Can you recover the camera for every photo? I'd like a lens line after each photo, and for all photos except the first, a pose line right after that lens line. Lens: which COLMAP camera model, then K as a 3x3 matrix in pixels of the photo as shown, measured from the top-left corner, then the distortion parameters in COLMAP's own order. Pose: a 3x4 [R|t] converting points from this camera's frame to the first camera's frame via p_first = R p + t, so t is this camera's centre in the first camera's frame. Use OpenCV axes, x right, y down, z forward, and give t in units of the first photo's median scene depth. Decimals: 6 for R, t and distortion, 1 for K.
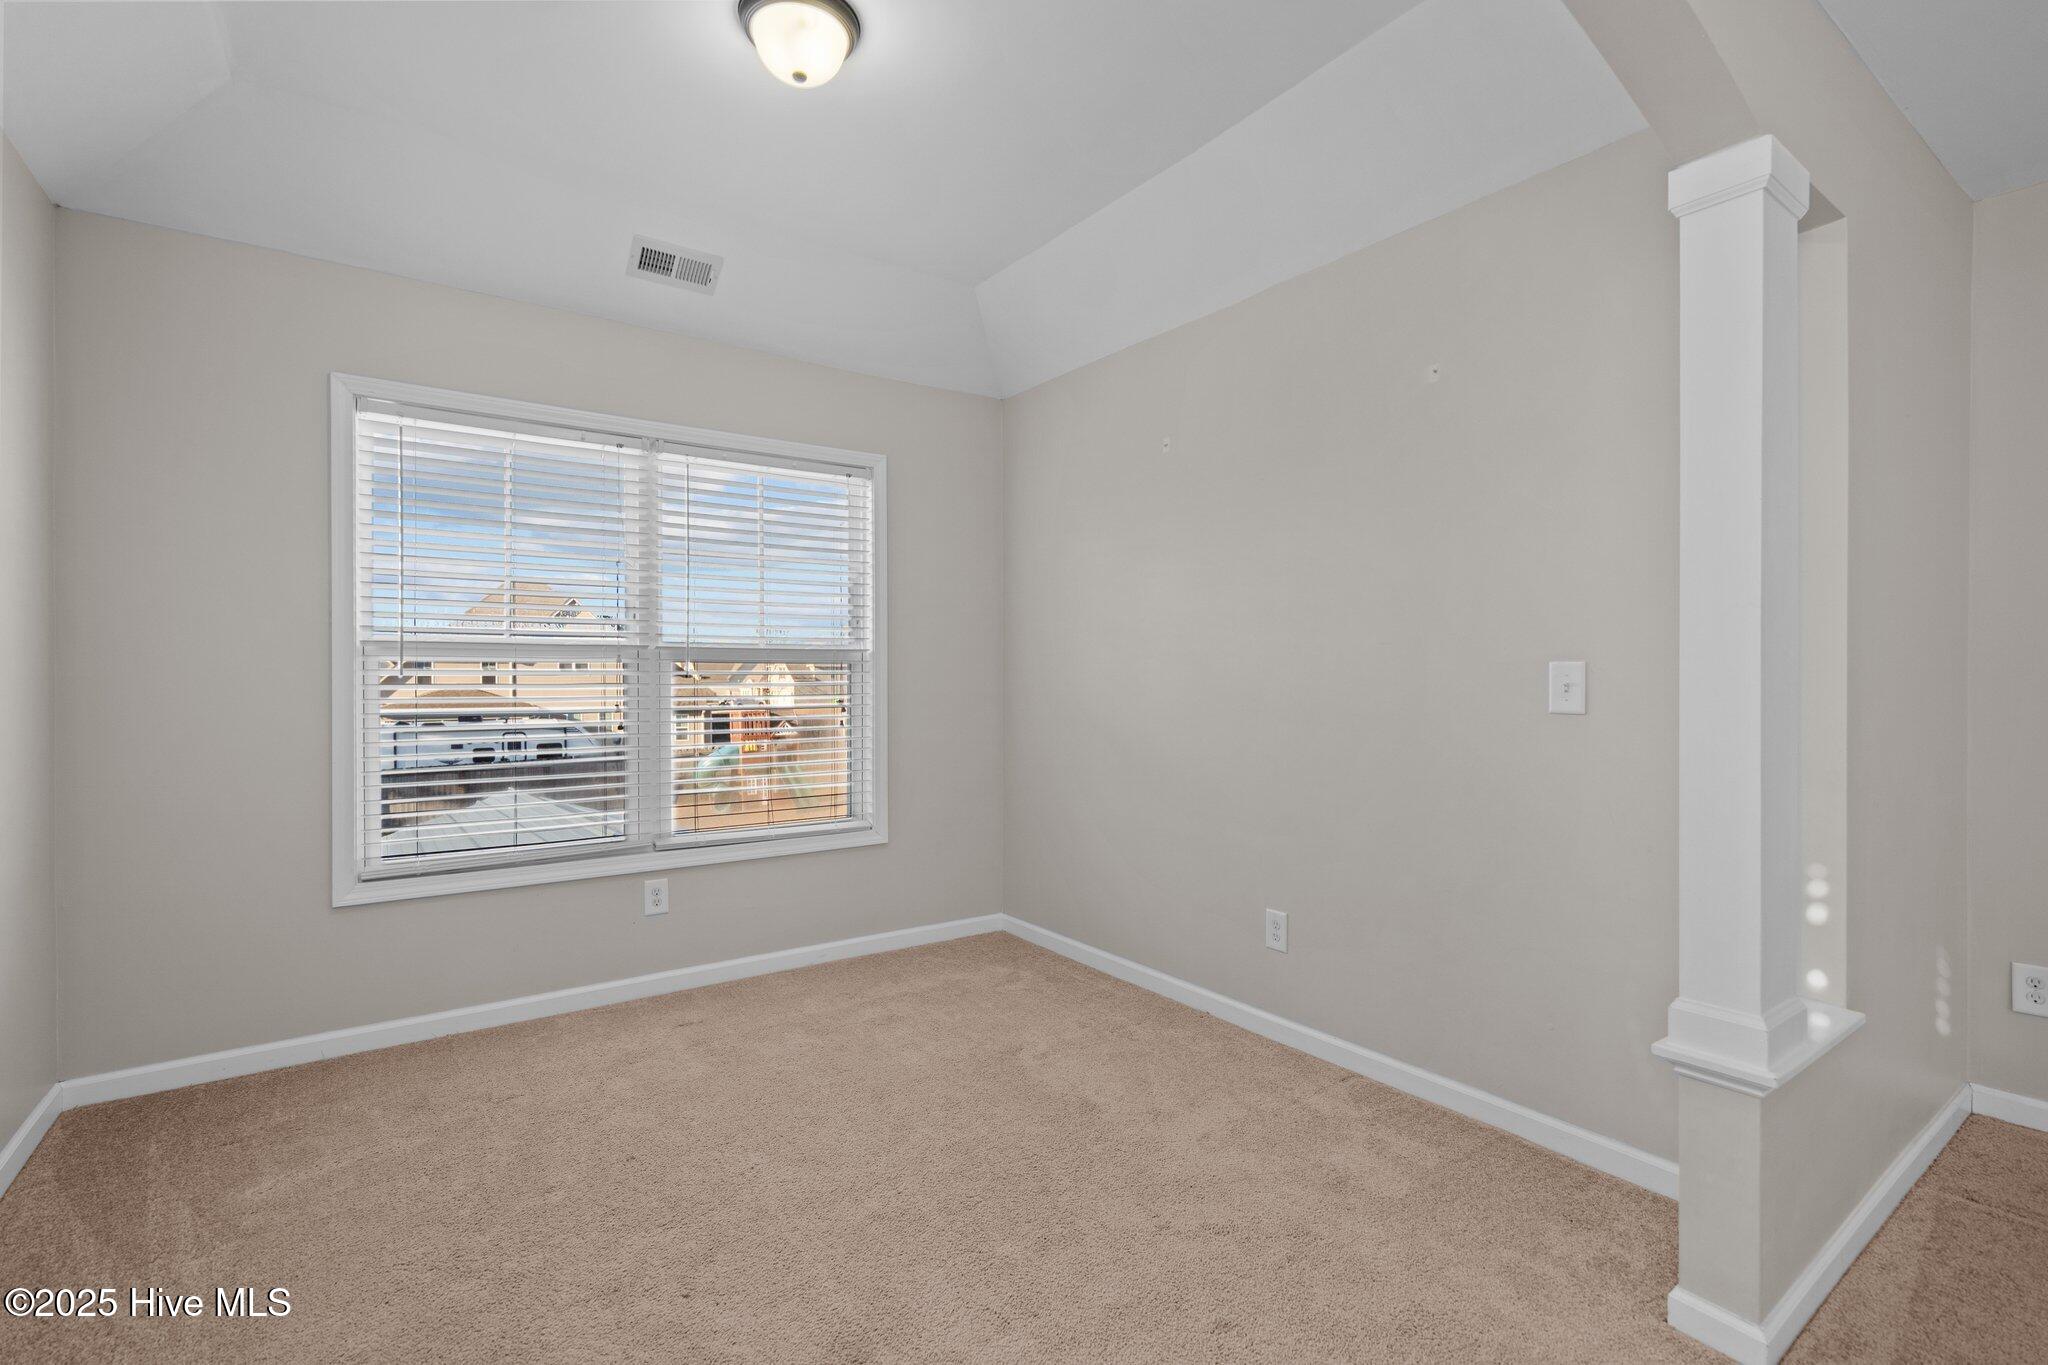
lens RADIAL K [[925.9, 0, 1020.7], [0, 925.9, 681.8], [0, 0, 1]] dist [-0.005258, 0.002455]
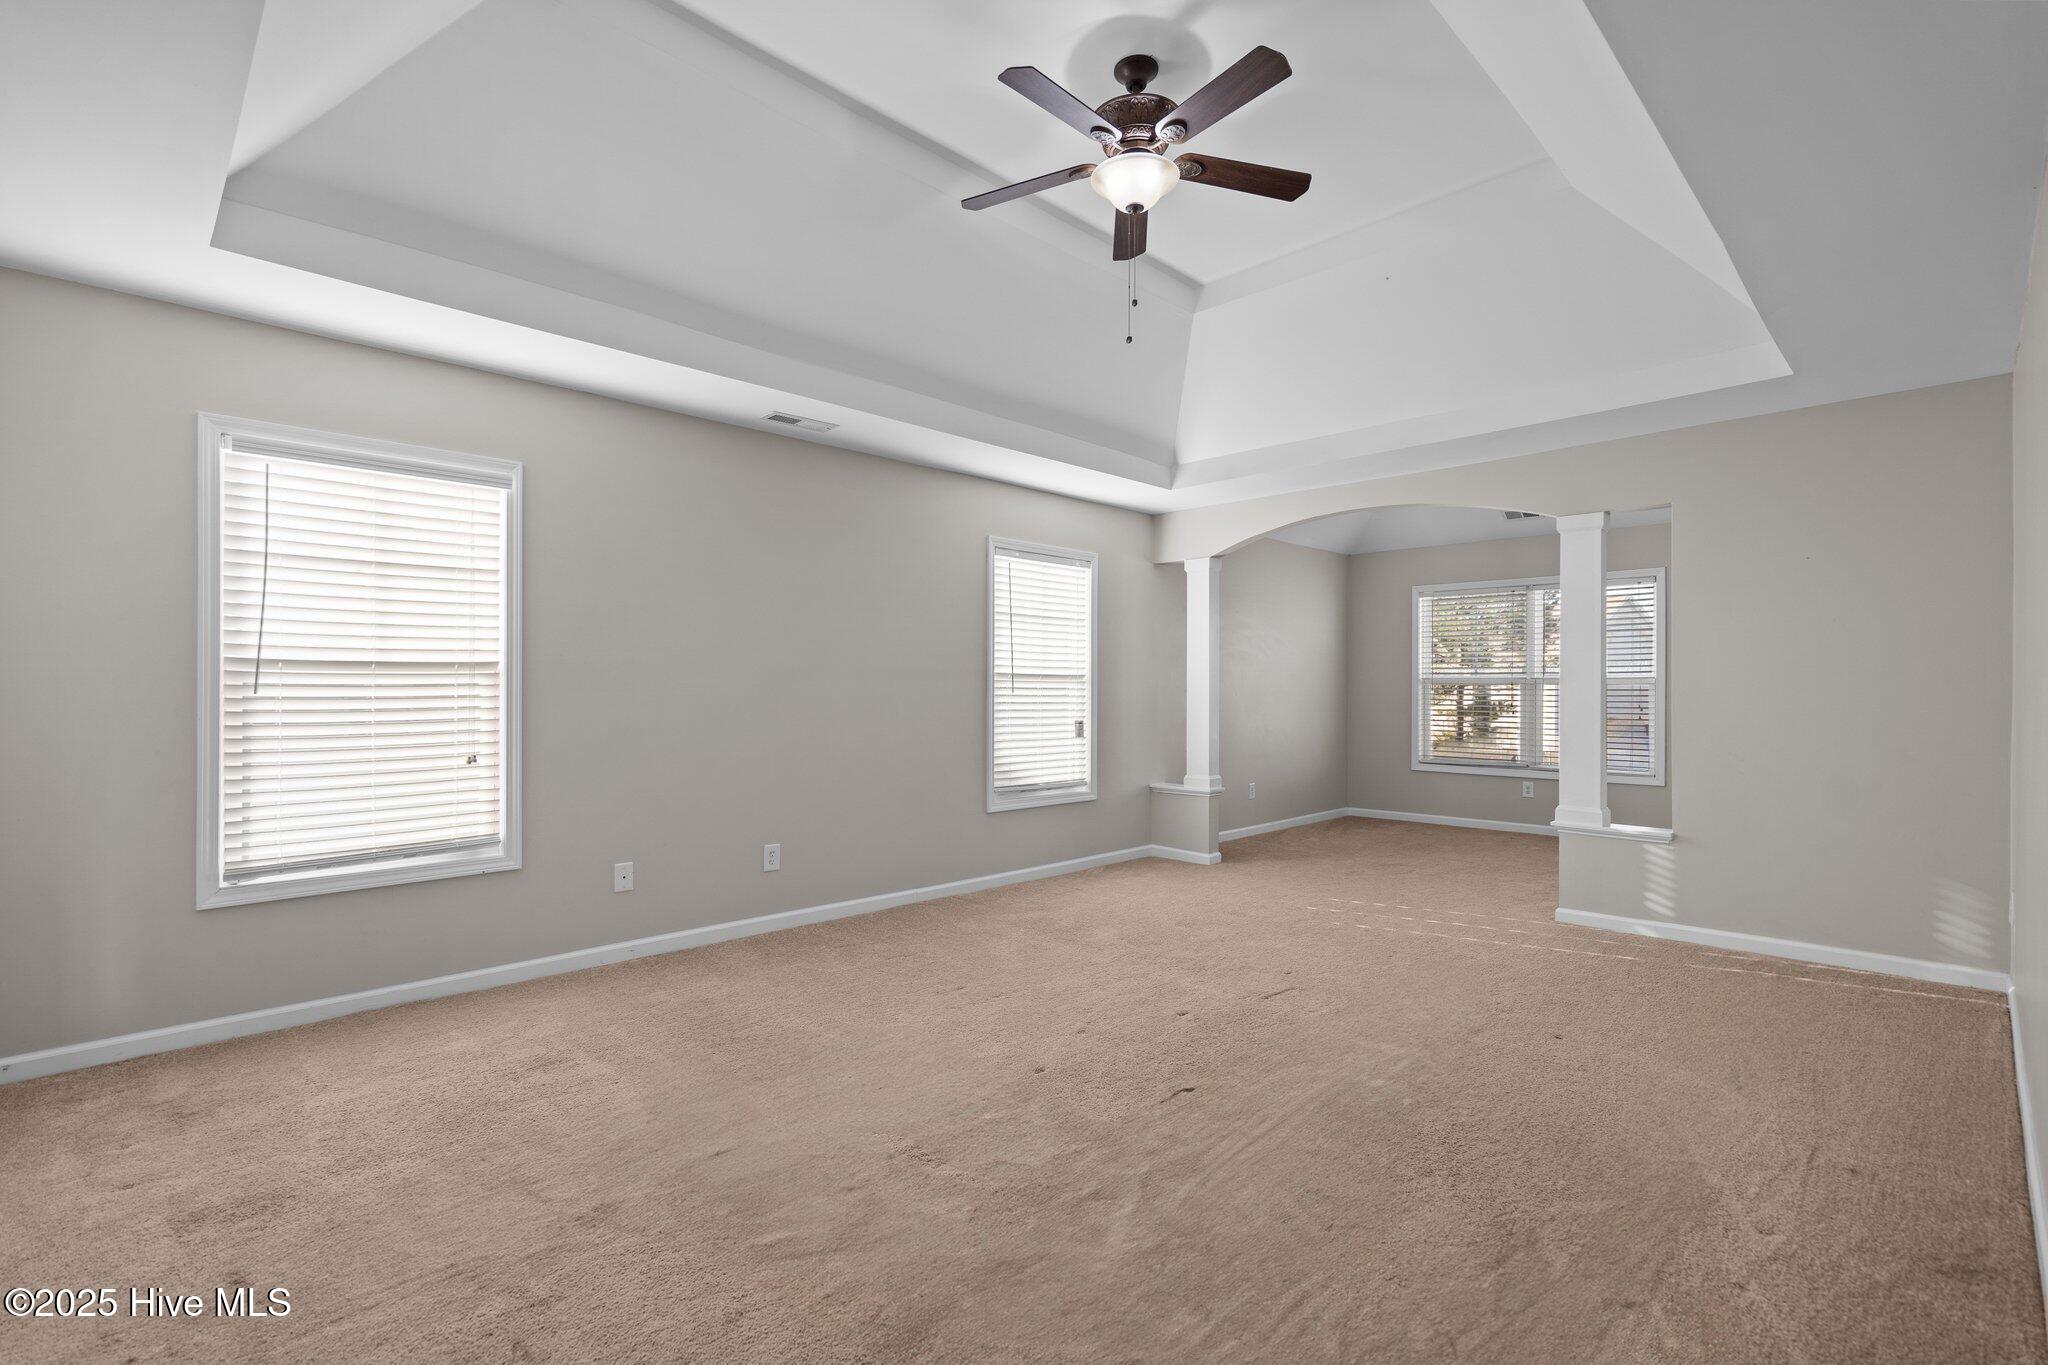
lens RADIAL K [[925.9, 0, 1032.8], [0, 925.9, 680.3], [0, 0, 1]] dist [-0.005258, 0.002455]
pose [[0.159532, -0.001756, -0.987191, 1.703454], [-0.012669, 0.999912, -0.003826, -0.008544], [0.987111, 0.013117, 0.159496, -0.569014]]
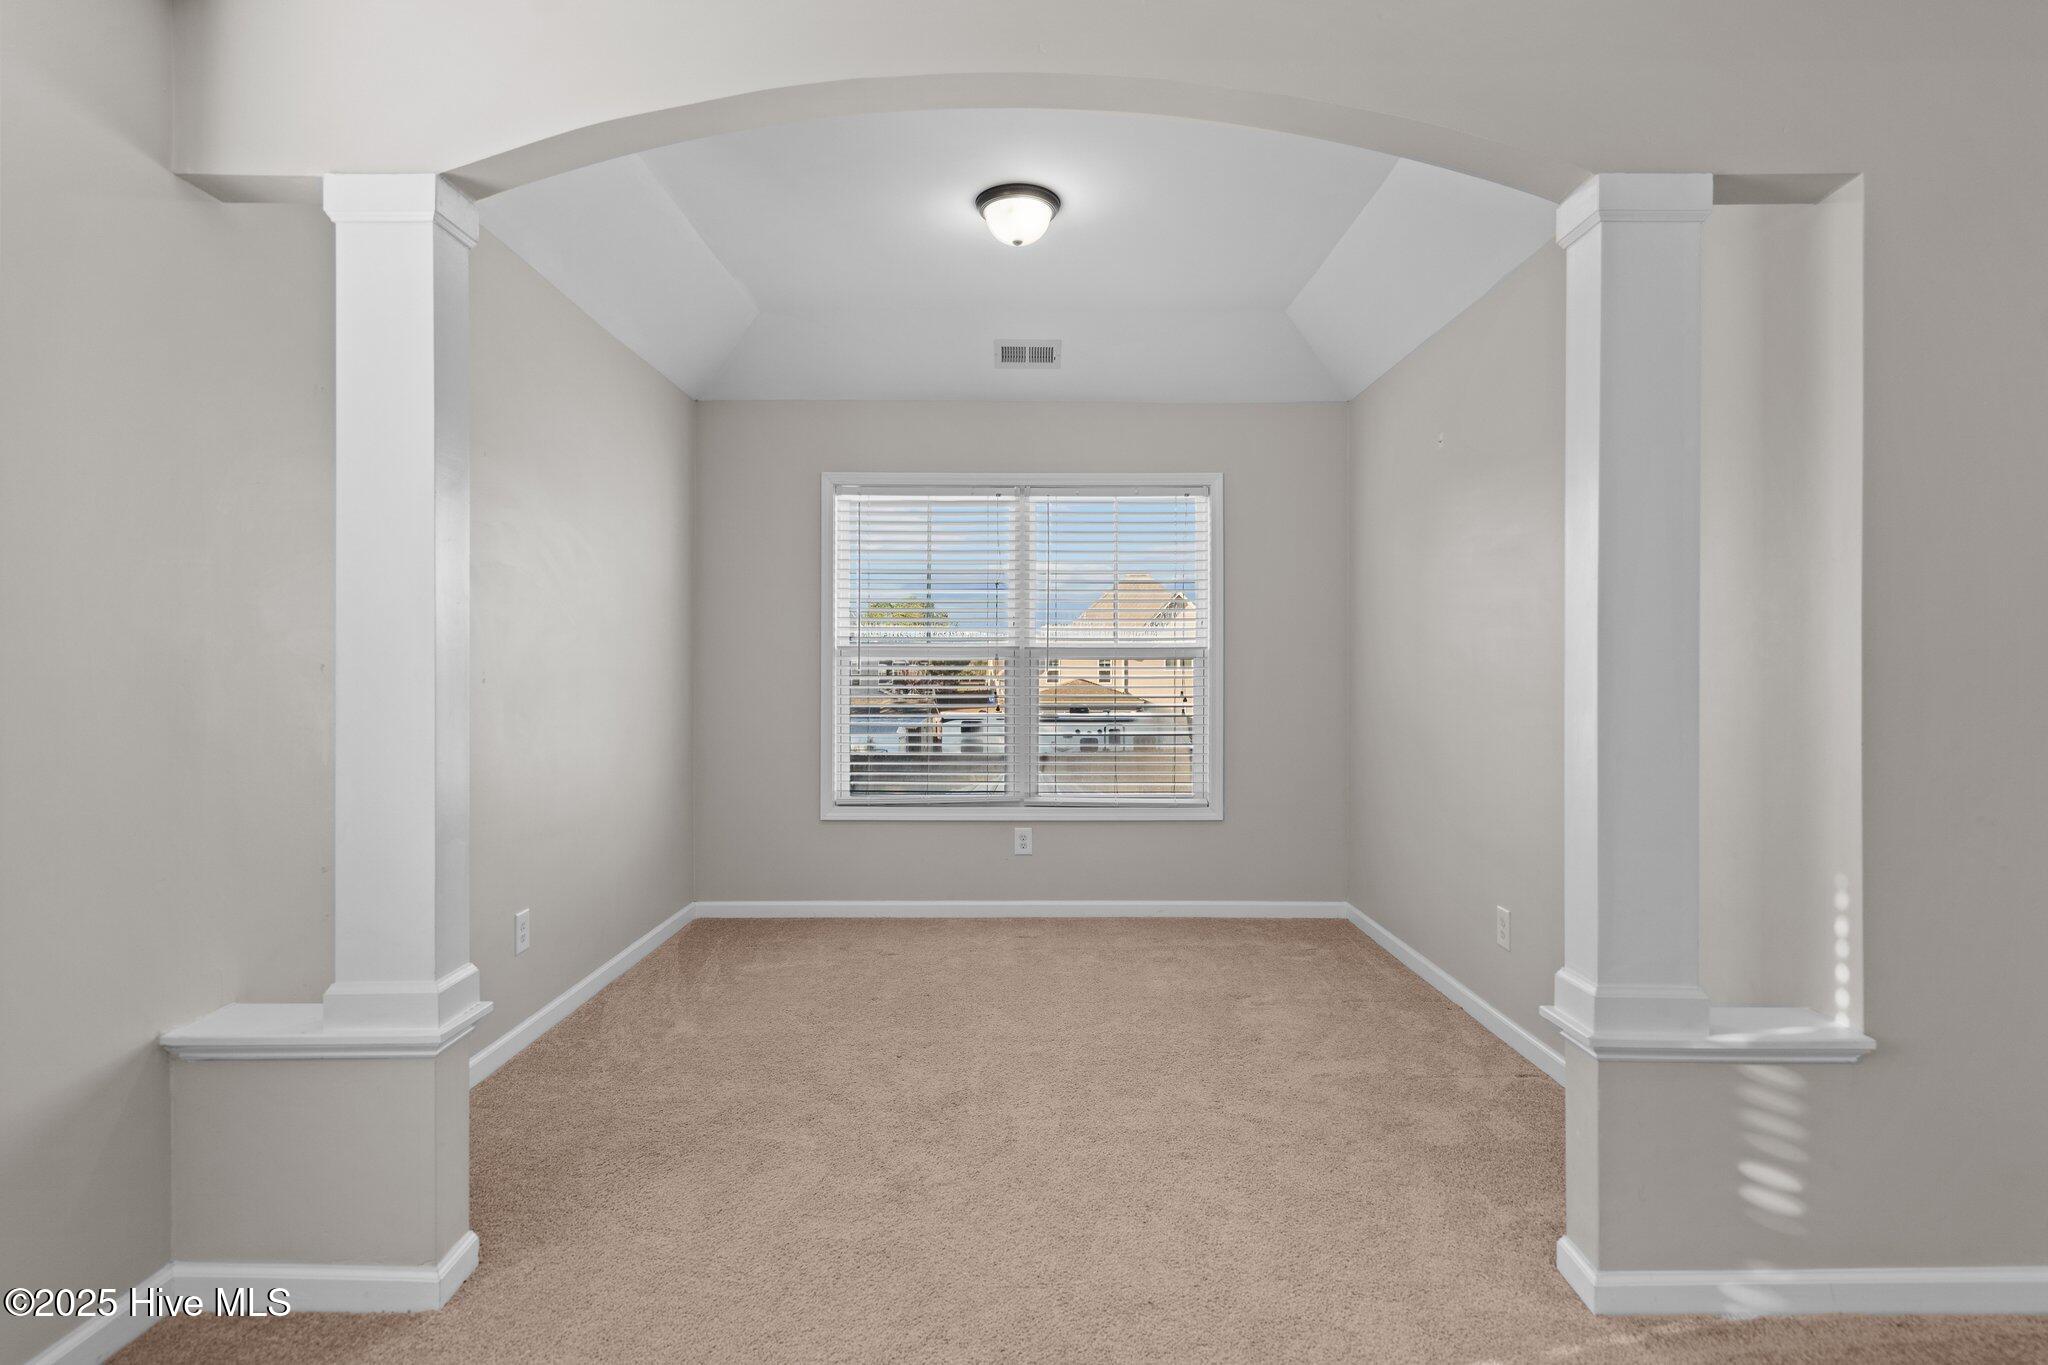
lens RADIAL K [[1031.5, 0, 1026.5], [0, 1031.5, 674.7], [0, 0, 1]] dist [0.000033, 0.000044]
pose [[0.817560, 0.003852, -0.575831, 0.457739], [-0.005520, 0.999984, -0.001148, 0.002221], [0.575817, 0.004117, 0.817568, -0.181532]]
